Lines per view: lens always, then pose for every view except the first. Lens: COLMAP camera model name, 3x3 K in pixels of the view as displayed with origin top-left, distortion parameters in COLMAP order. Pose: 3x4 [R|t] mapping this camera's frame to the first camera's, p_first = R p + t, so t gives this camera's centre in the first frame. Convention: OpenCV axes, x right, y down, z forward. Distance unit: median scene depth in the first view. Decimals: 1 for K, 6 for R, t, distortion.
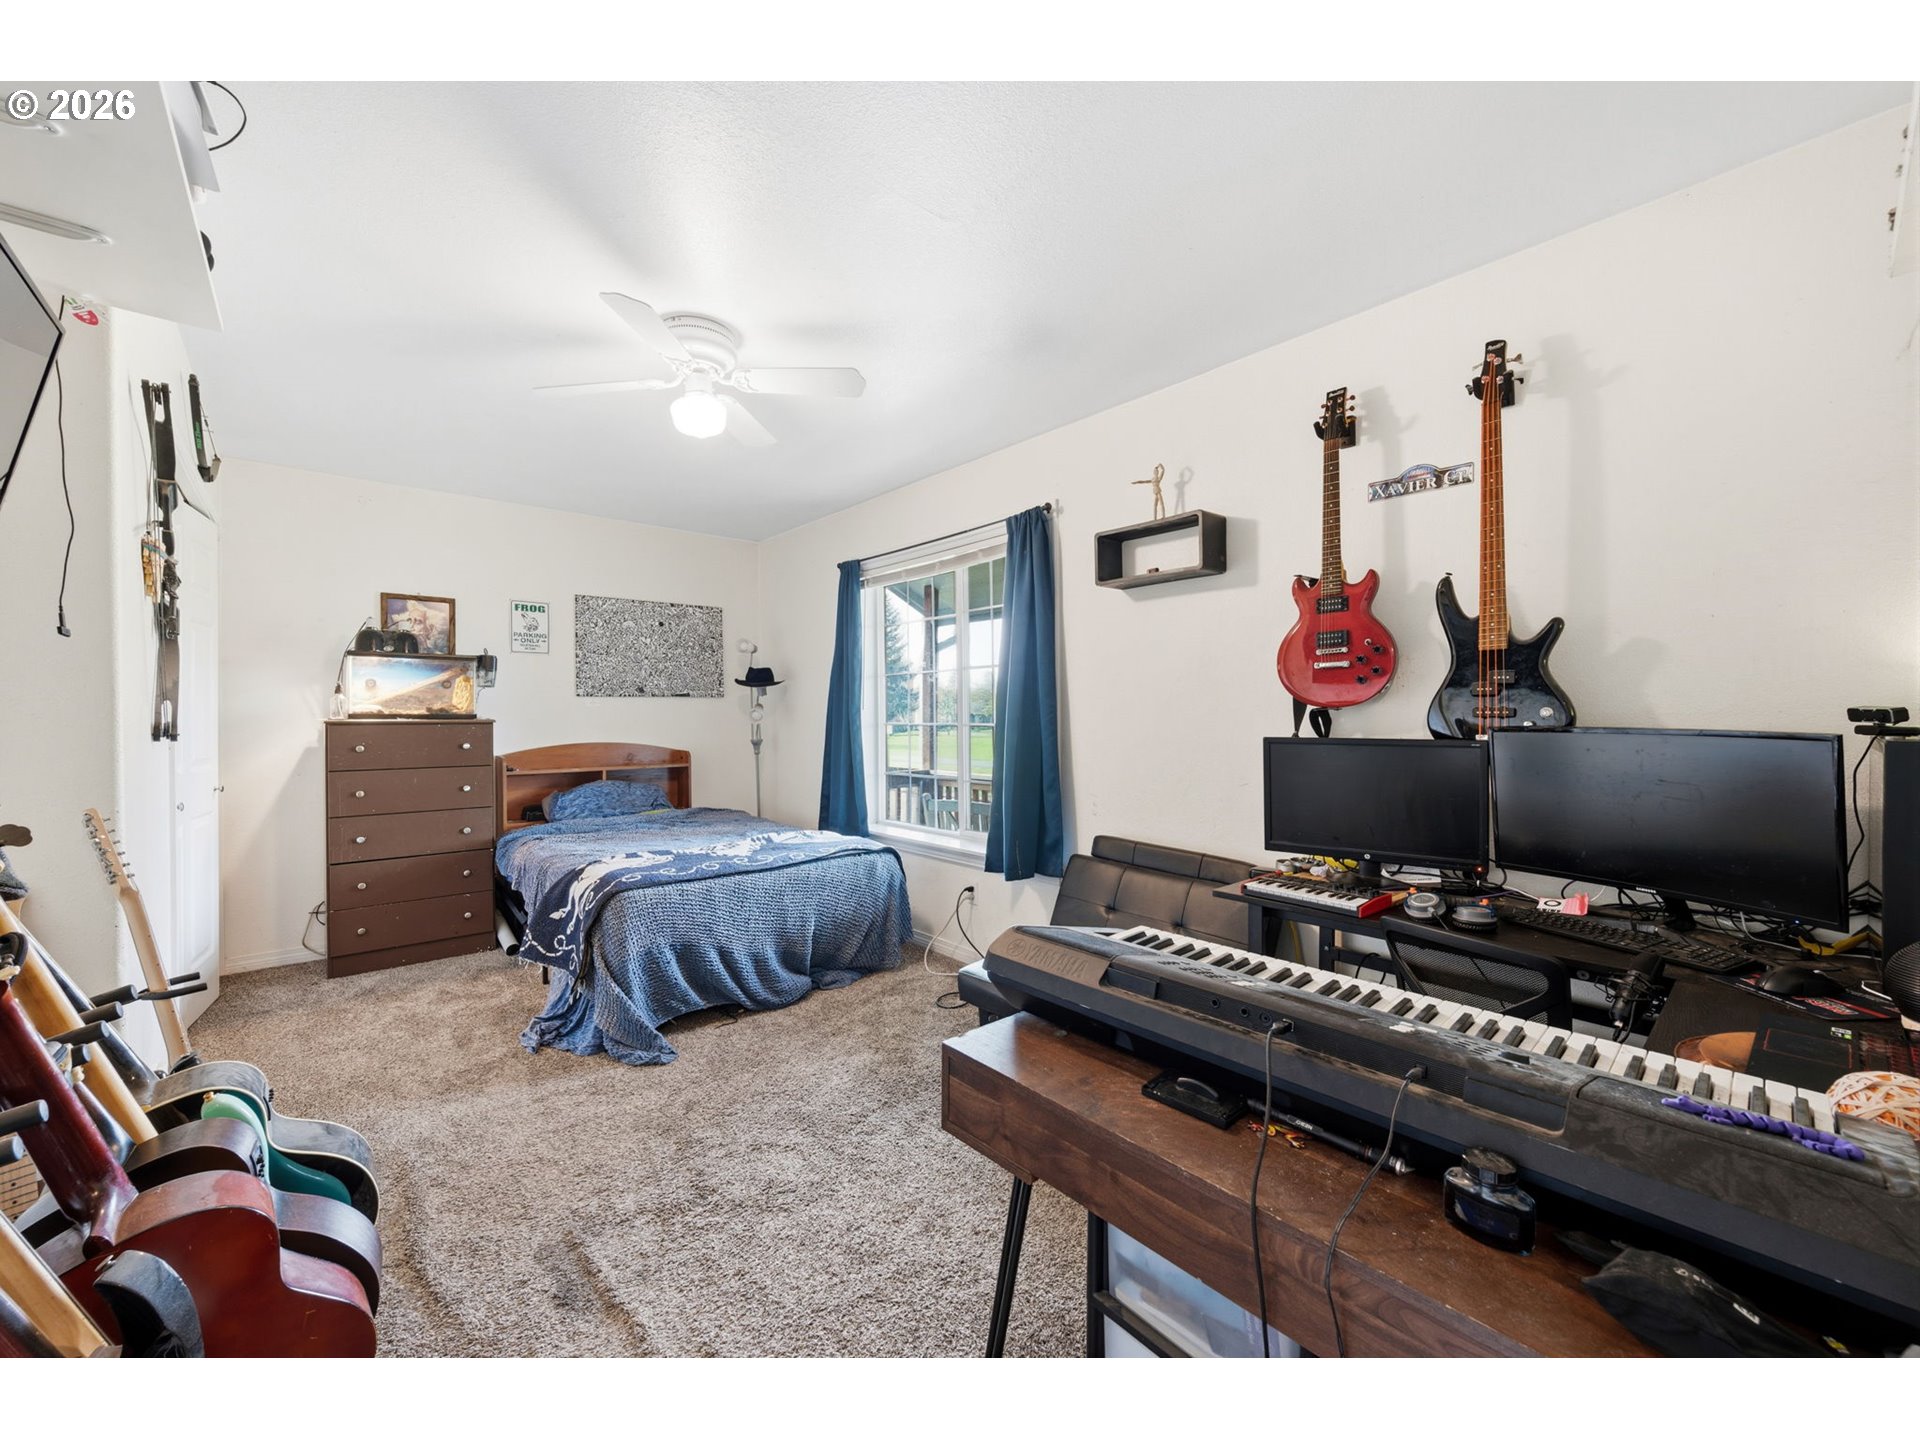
lens RADIAL K [[751.0, 0, 954.7], [0, 751.0, 724.0], [0, 0, 1]] dist [-0.002864, 0.000429]
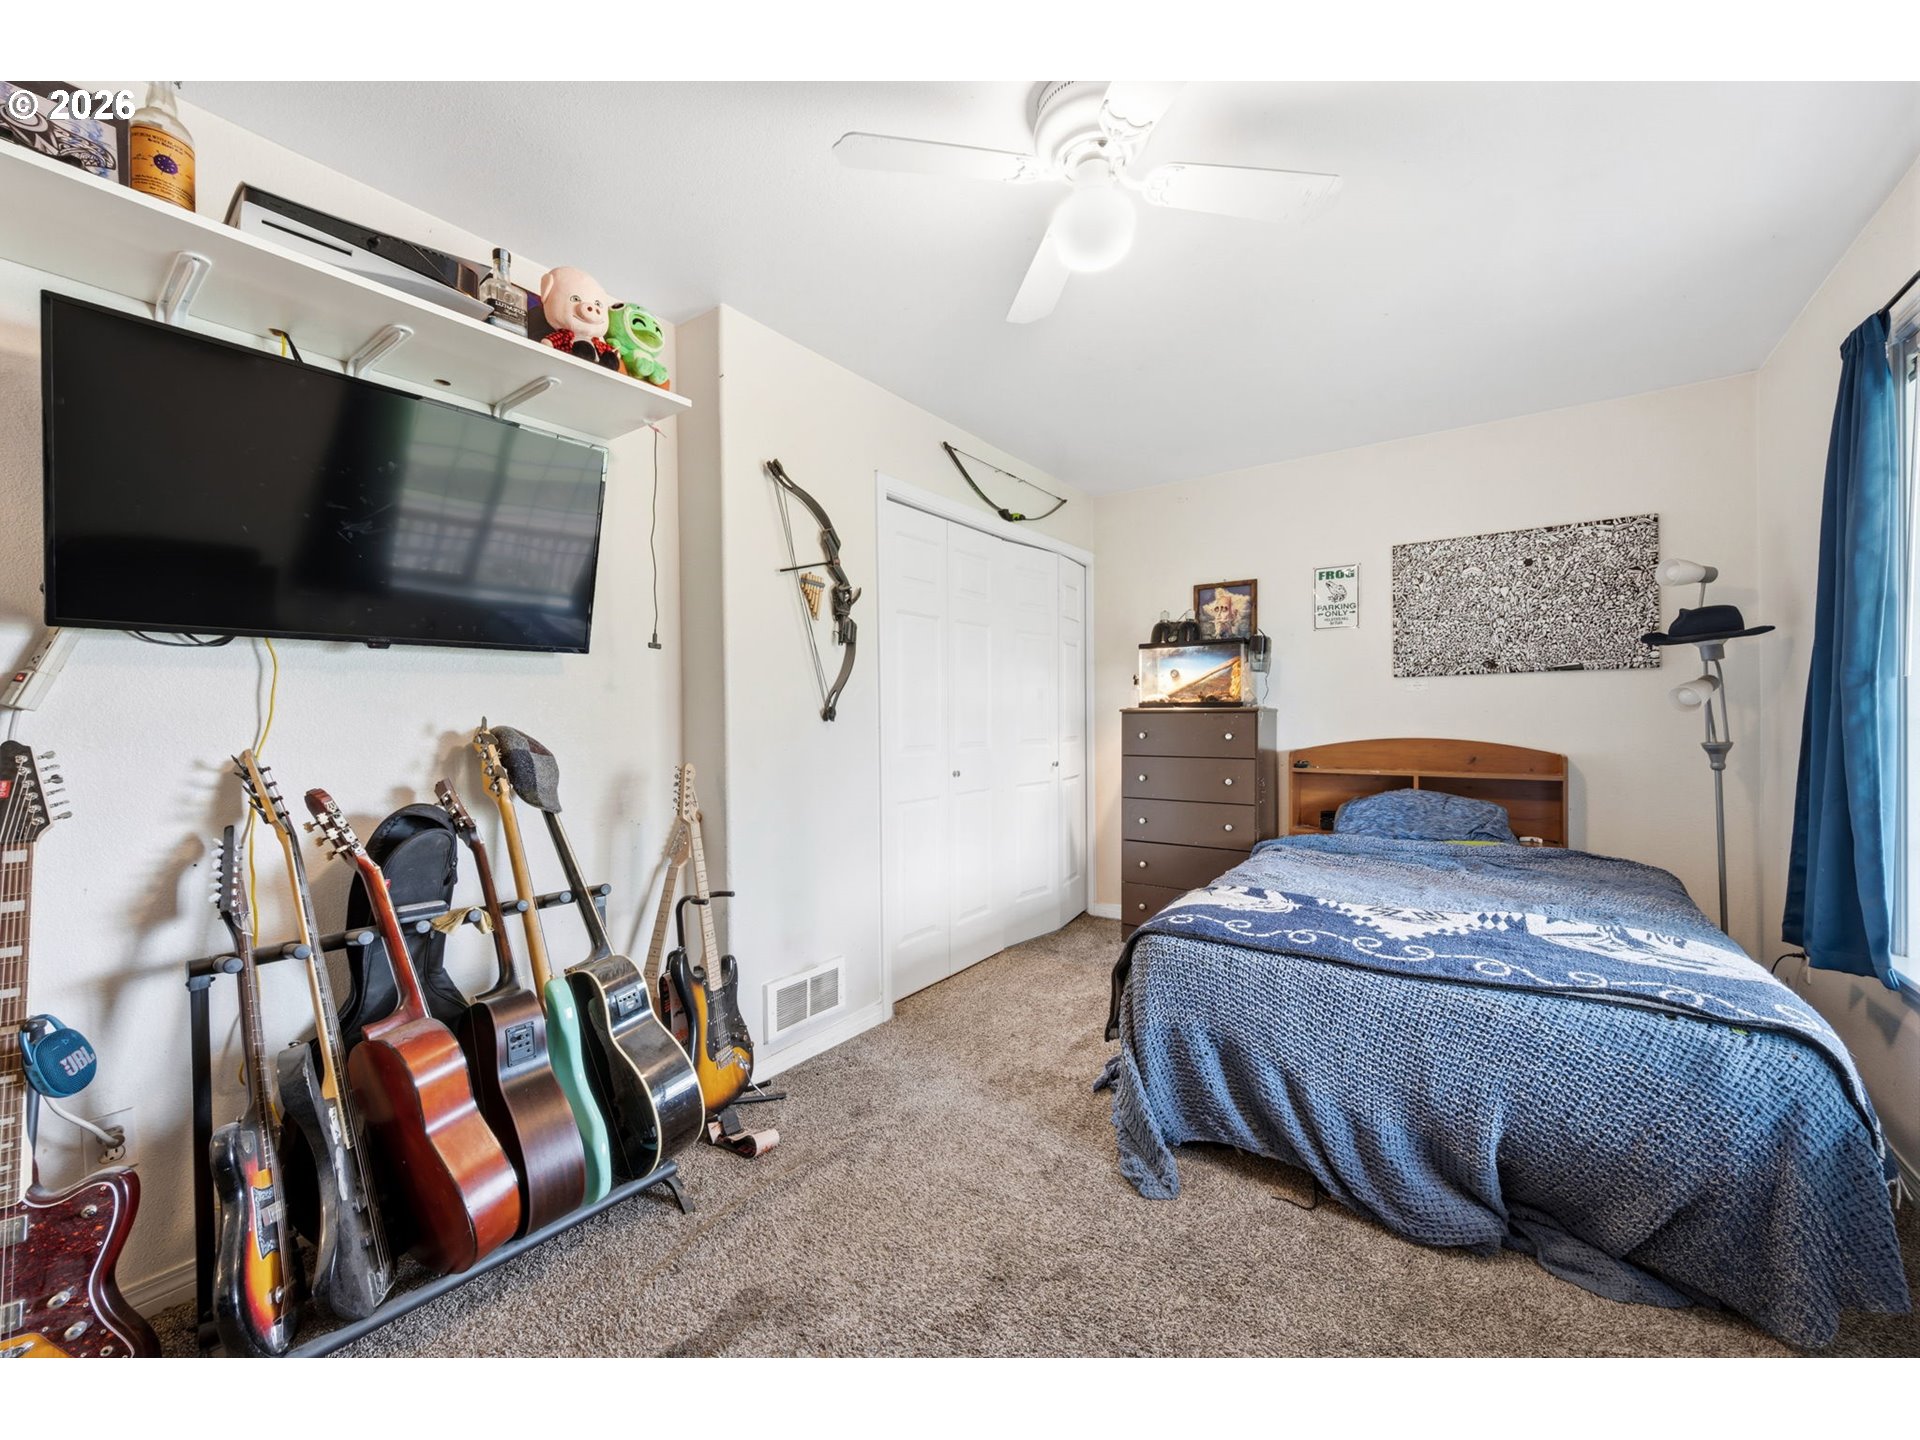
lens RADIAL K [[751.0, 0, 960.7], [0, 751.0, 719.9], [0, 0, 1]] dist [-0.002864, 0.000429]
pose [[0.241415, 0.007732, -0.970391, 0.177581], [-0.004141, 0.999967, 0.006938, 0.004457], [0.970413, 0.002343, 0.241439, 0.480346]]
